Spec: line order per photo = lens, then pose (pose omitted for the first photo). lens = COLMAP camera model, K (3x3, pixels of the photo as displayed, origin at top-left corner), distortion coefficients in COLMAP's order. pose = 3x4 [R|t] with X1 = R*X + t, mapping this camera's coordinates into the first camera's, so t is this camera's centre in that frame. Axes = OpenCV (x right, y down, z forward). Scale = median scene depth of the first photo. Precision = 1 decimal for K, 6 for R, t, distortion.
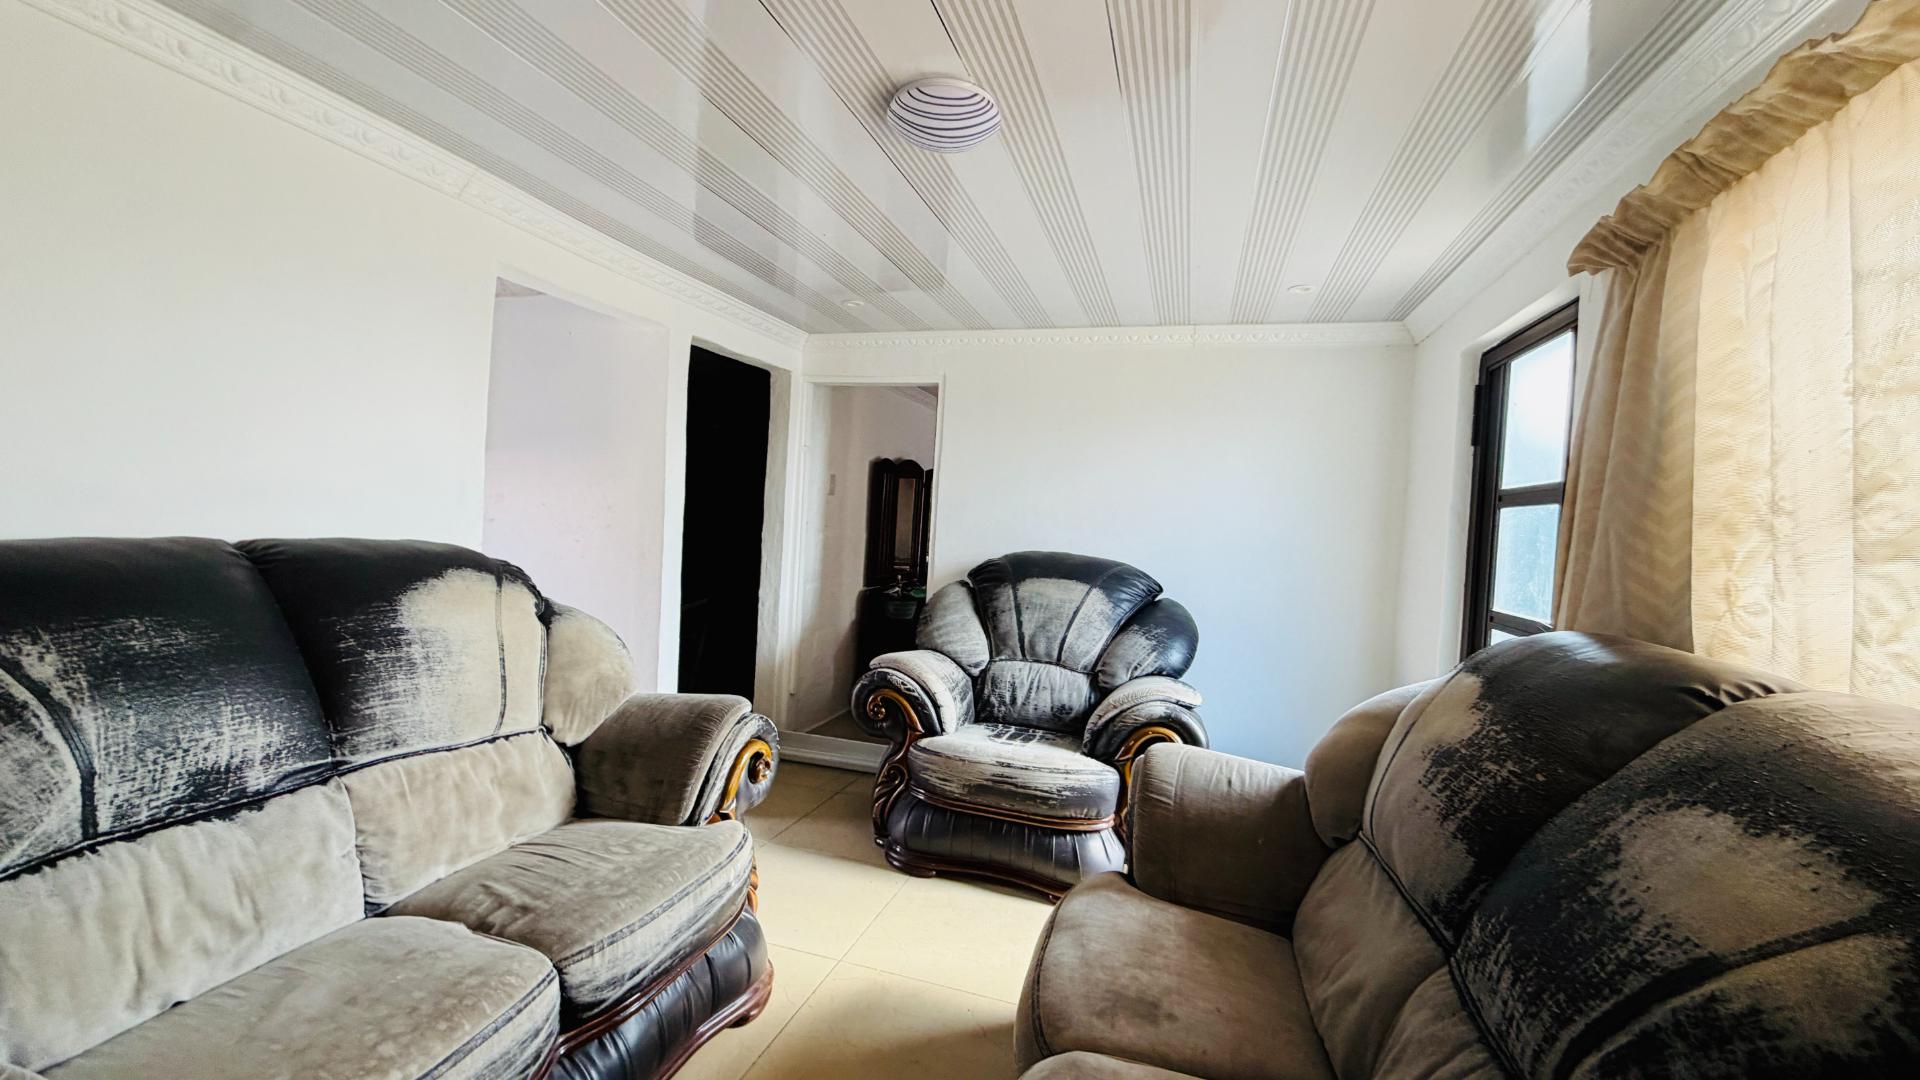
lens RADIAL K [[761.3, 0, 964.7], [0, 761.3, 530.4], [0, 0, 1]] dist [-0.000255, 0.000132]
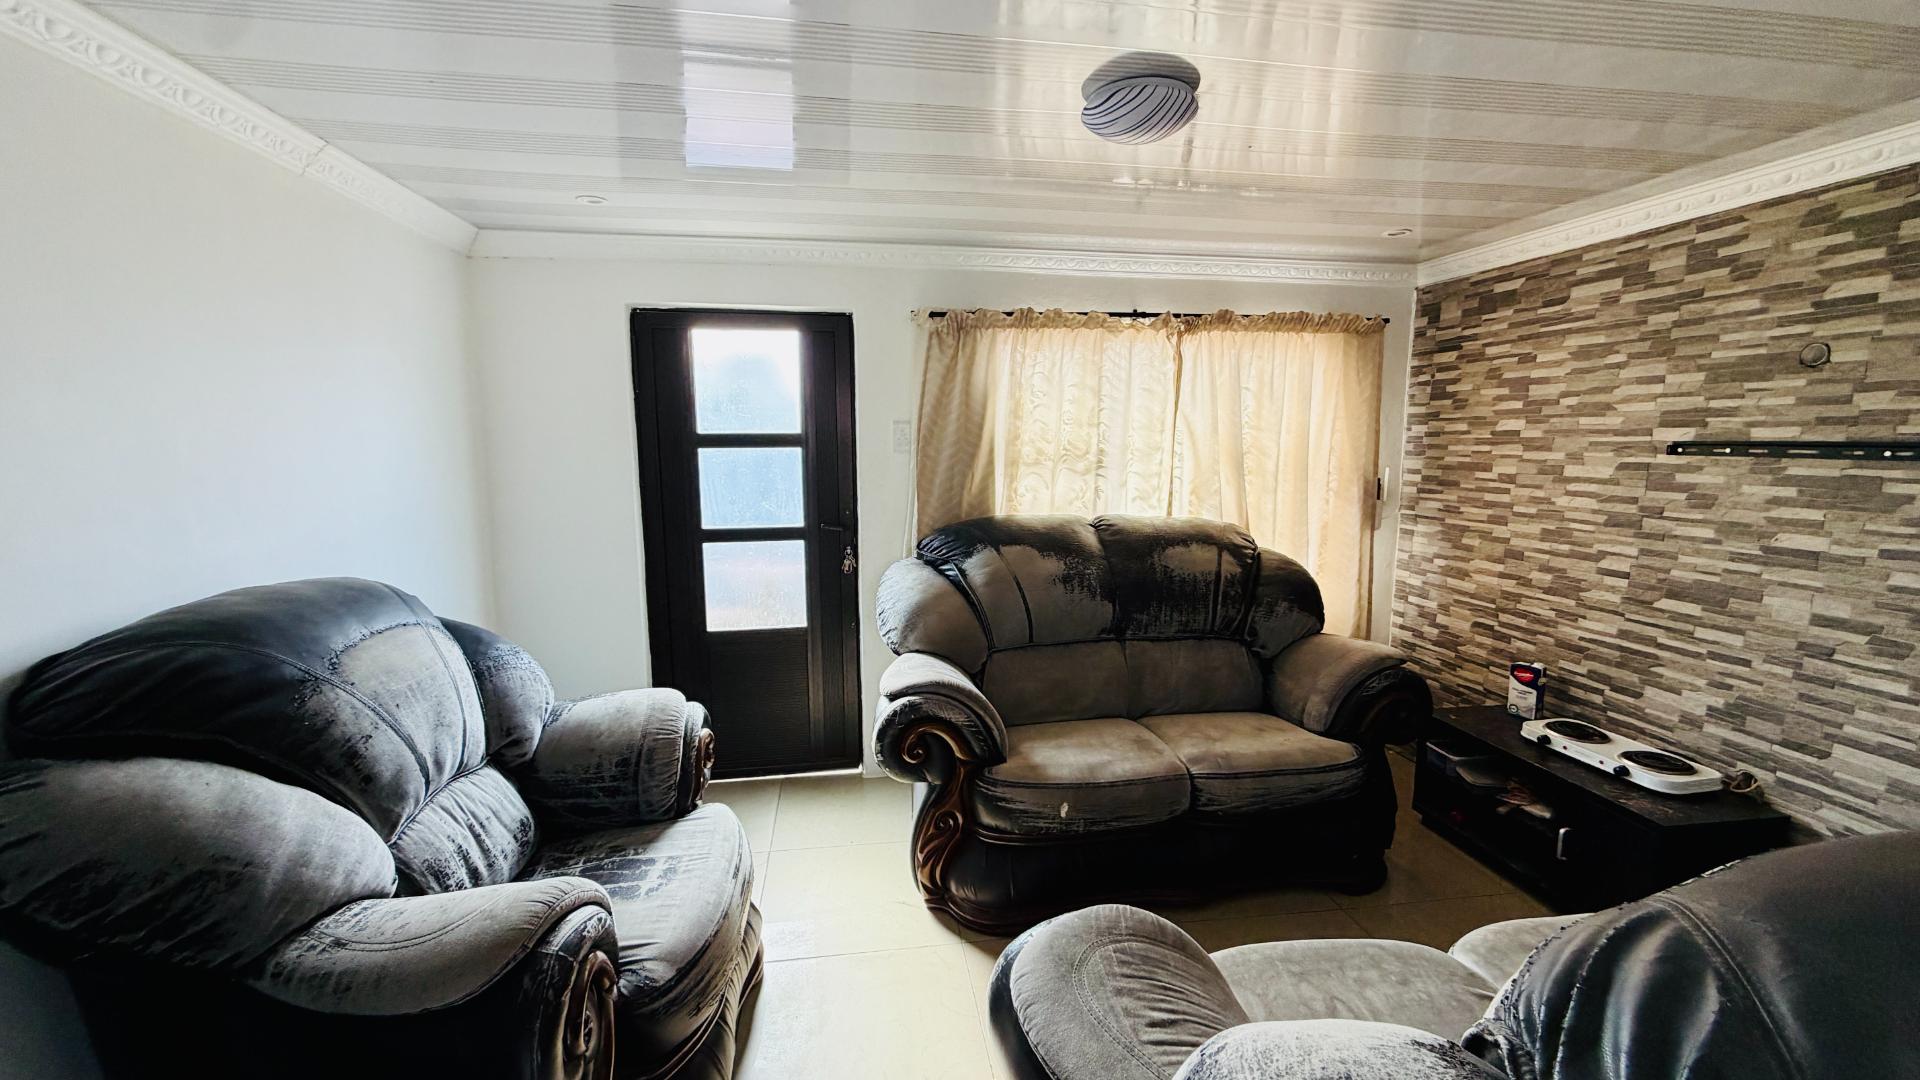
lens RADIAL K [[761.3, 0, 962.7], [0, 761.3, 547.7], [0, 0, 1]] dist [-0.000255, 0.000132]
pose [[-0.433026, -0.181023, 0.883017, -0.545537], [-0.005911, 0.980176, 0.198042, -0.104937], [-0.901362, 0.080538, -0.425512, 1.016297]]
